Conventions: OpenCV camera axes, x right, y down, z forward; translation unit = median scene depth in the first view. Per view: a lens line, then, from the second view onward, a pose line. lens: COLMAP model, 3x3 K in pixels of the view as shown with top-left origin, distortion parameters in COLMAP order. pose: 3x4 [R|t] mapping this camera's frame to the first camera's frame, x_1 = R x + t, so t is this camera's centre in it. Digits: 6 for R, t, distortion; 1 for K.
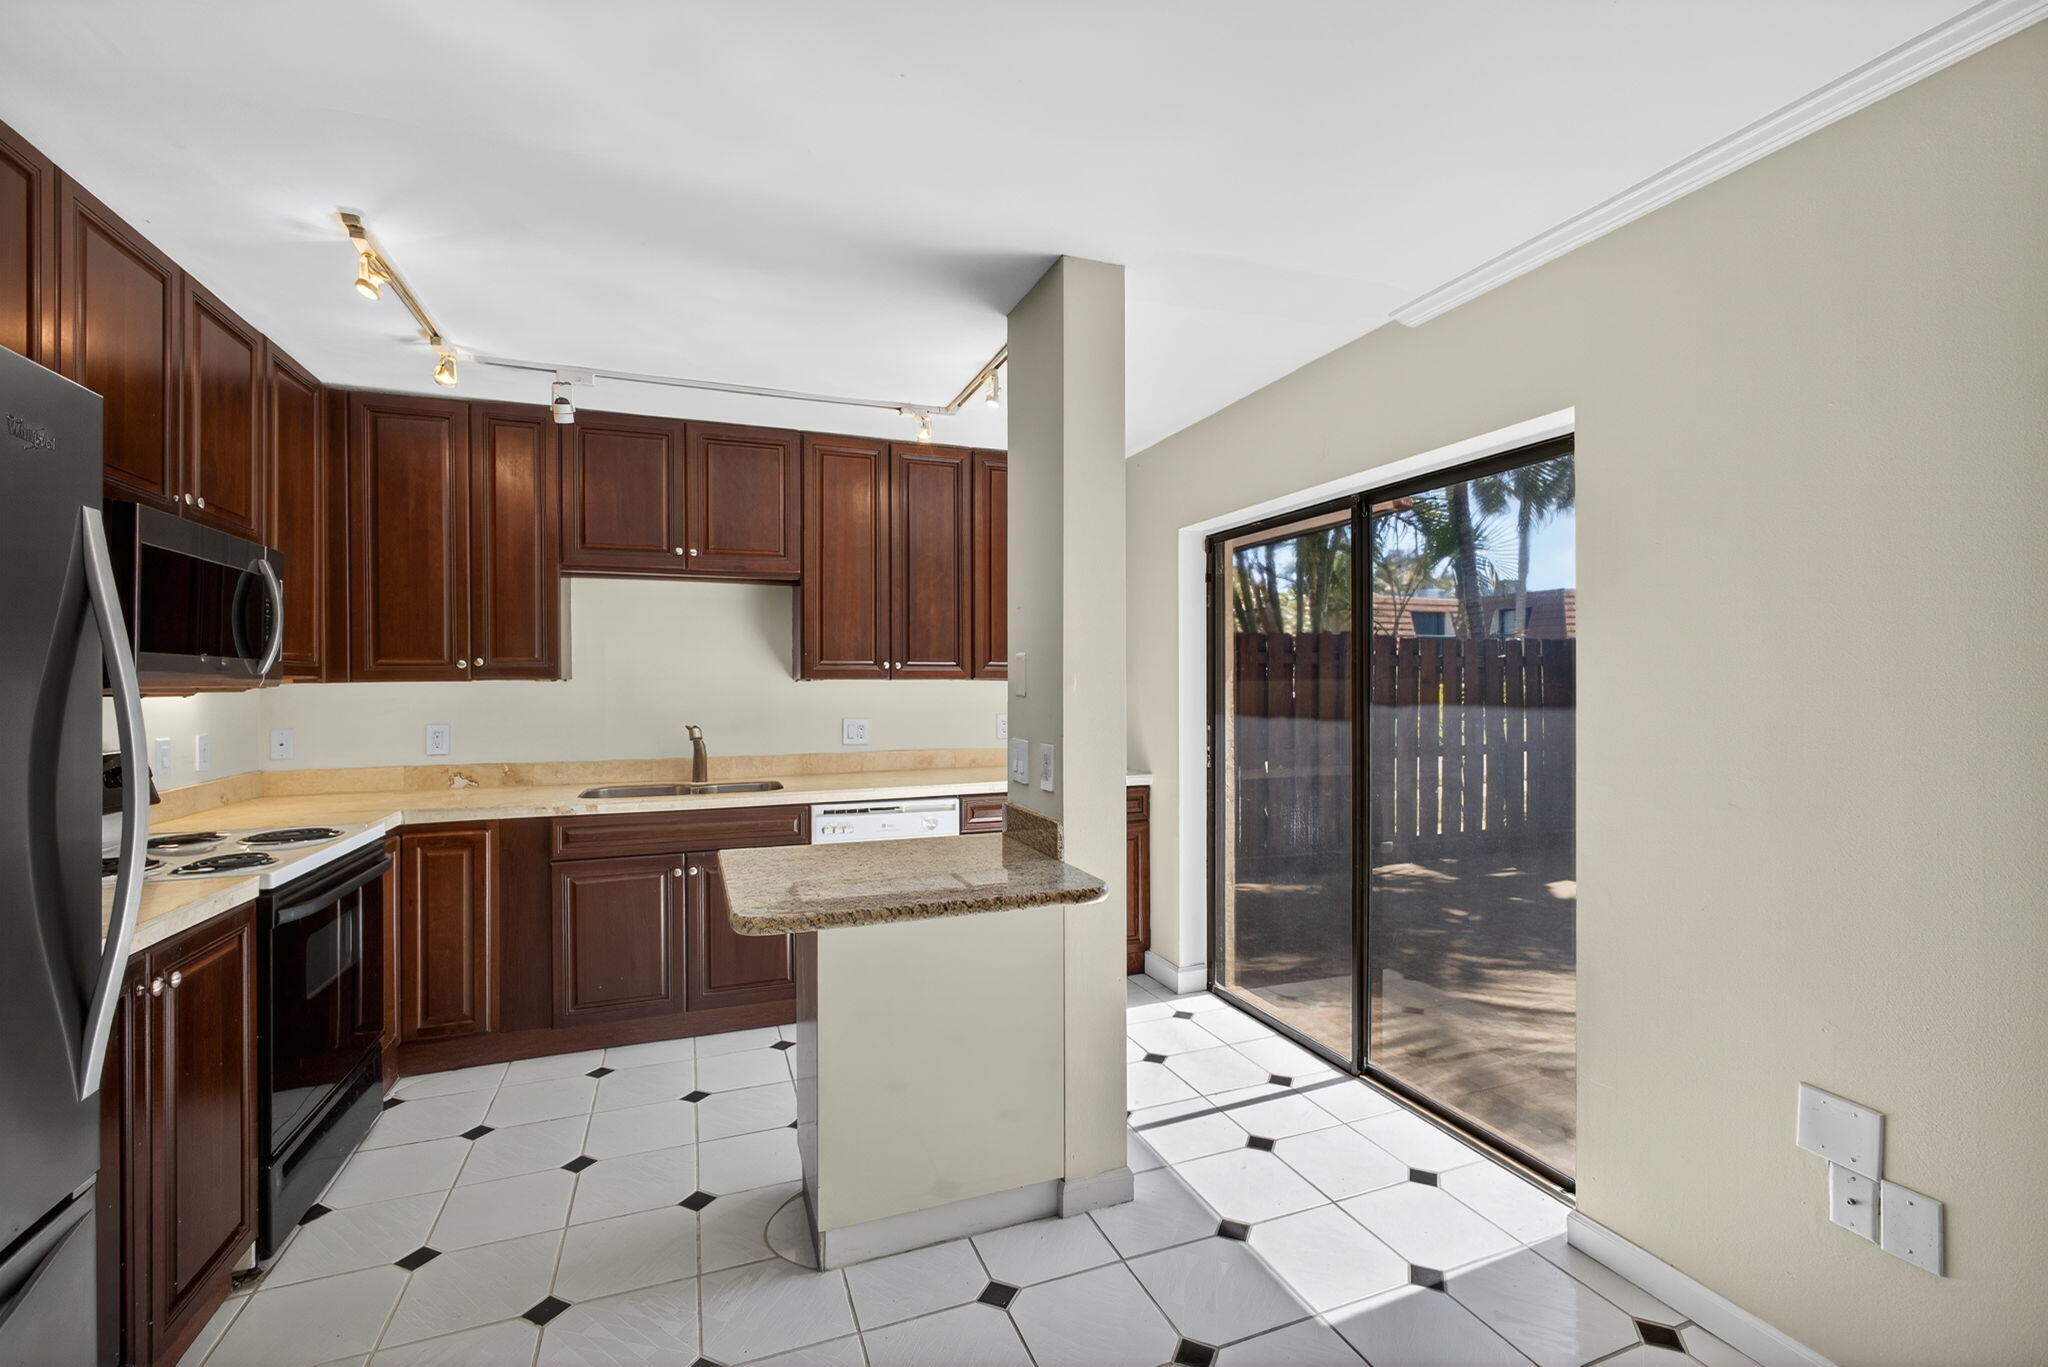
lens RADIAL K [[873.3, 0, 1024.9], [0, 873.3, 679.6], [0, 0, 1]] dist [-0.007794, 0.003439]
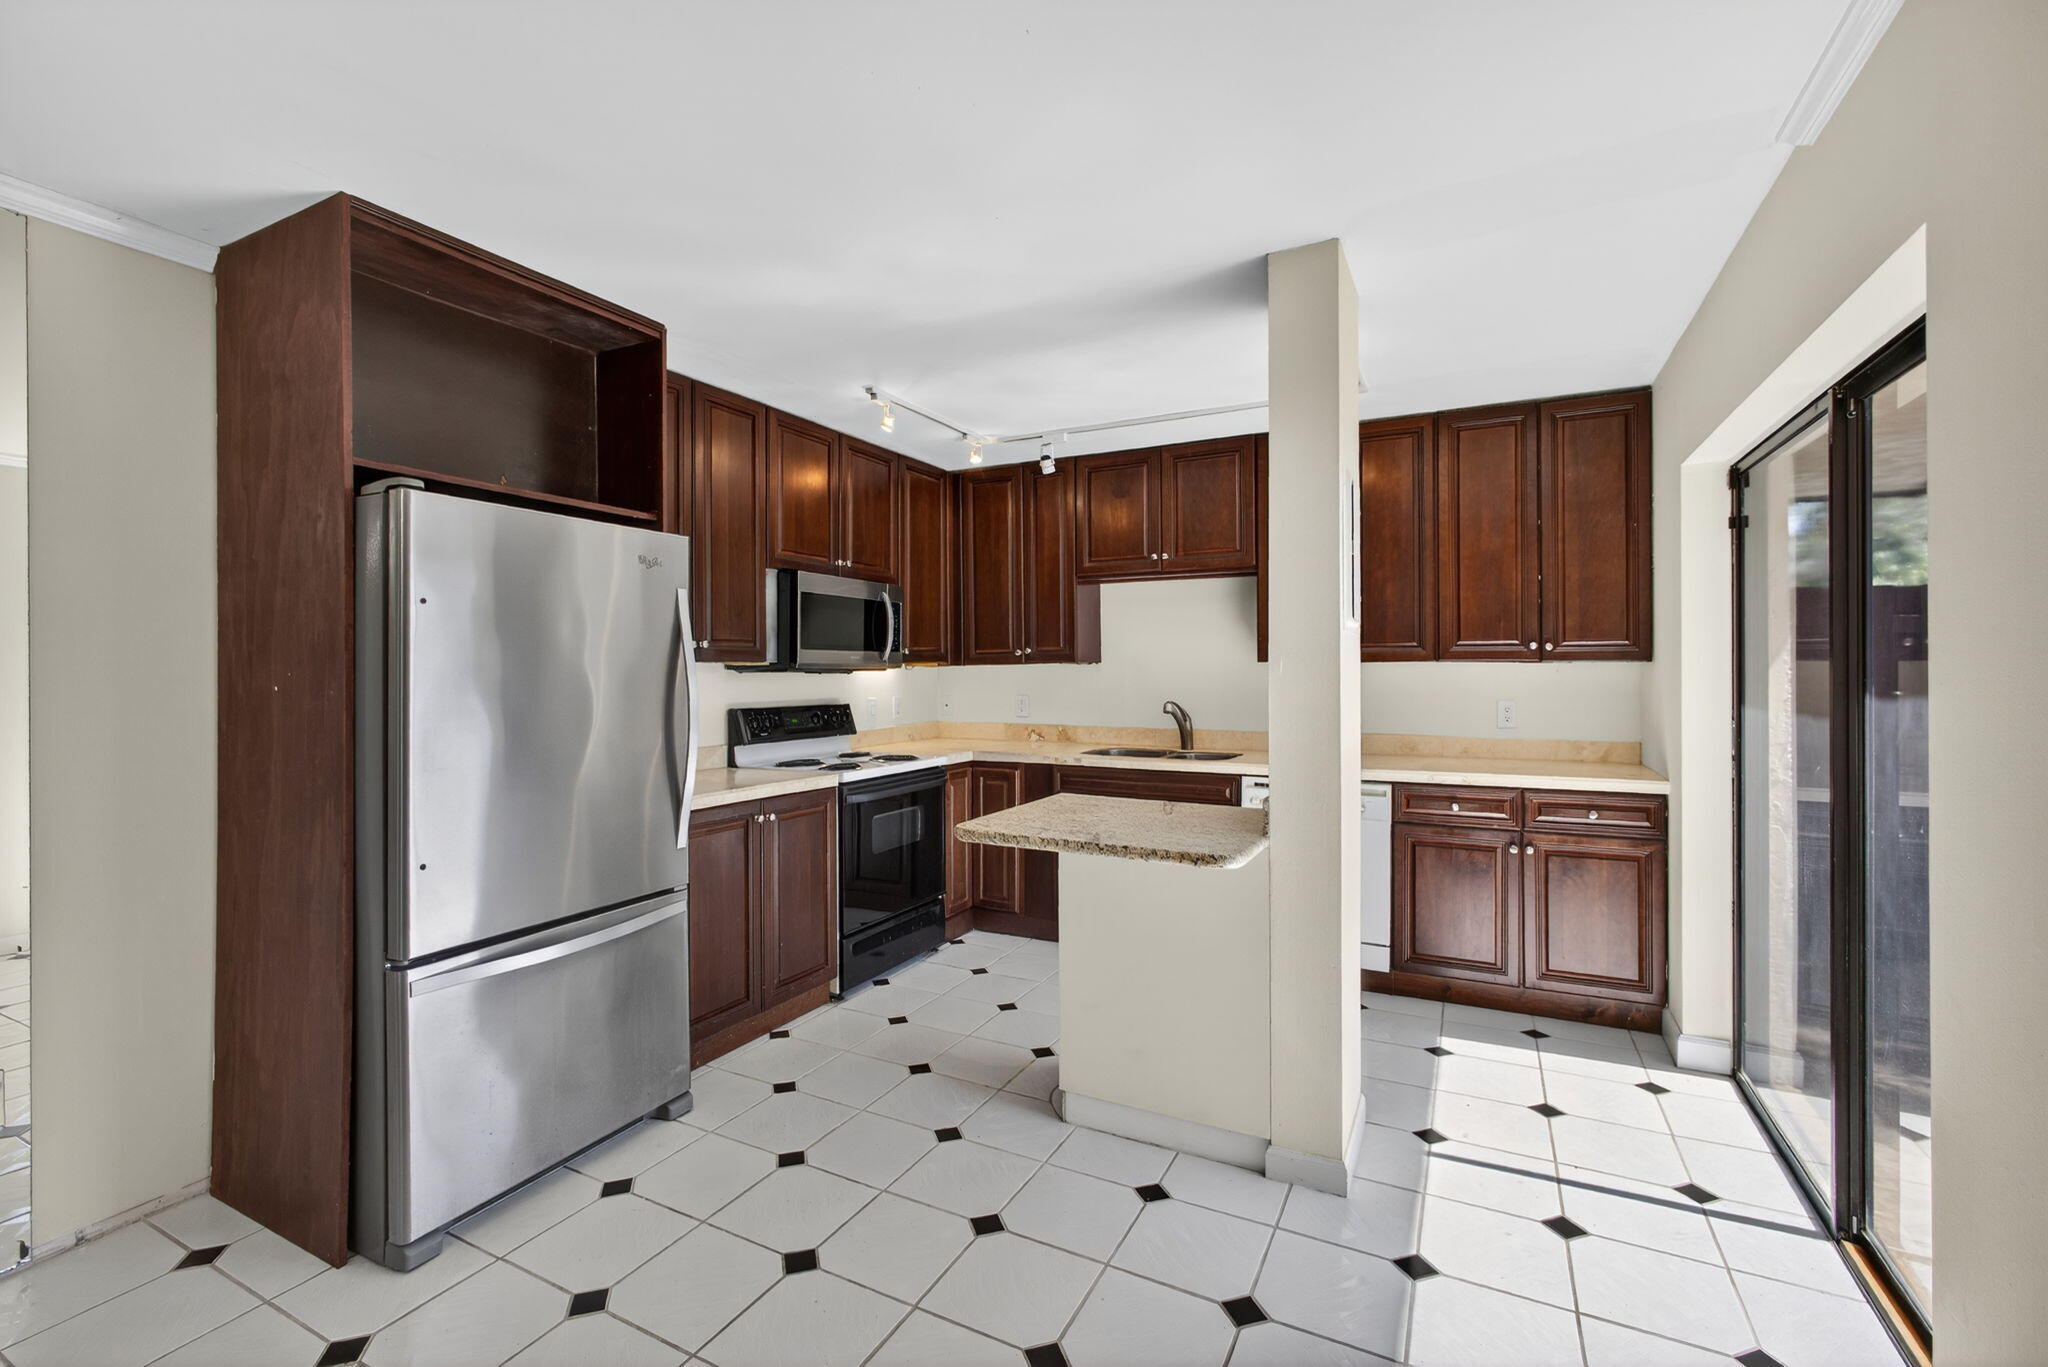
lens RADIAL K [[873.3, 0, 1026.6], [0, 873.3, 670.9], [0, 0, 1]] dist [-0.007794, 0.003439]
pose [[0.661953, 0.002598, -0.749541, 0.406009], [0.002650, 0.999980, 0.005806, 0.003672], [0.749540, -0.005830, 0.661933, 0.064469]]
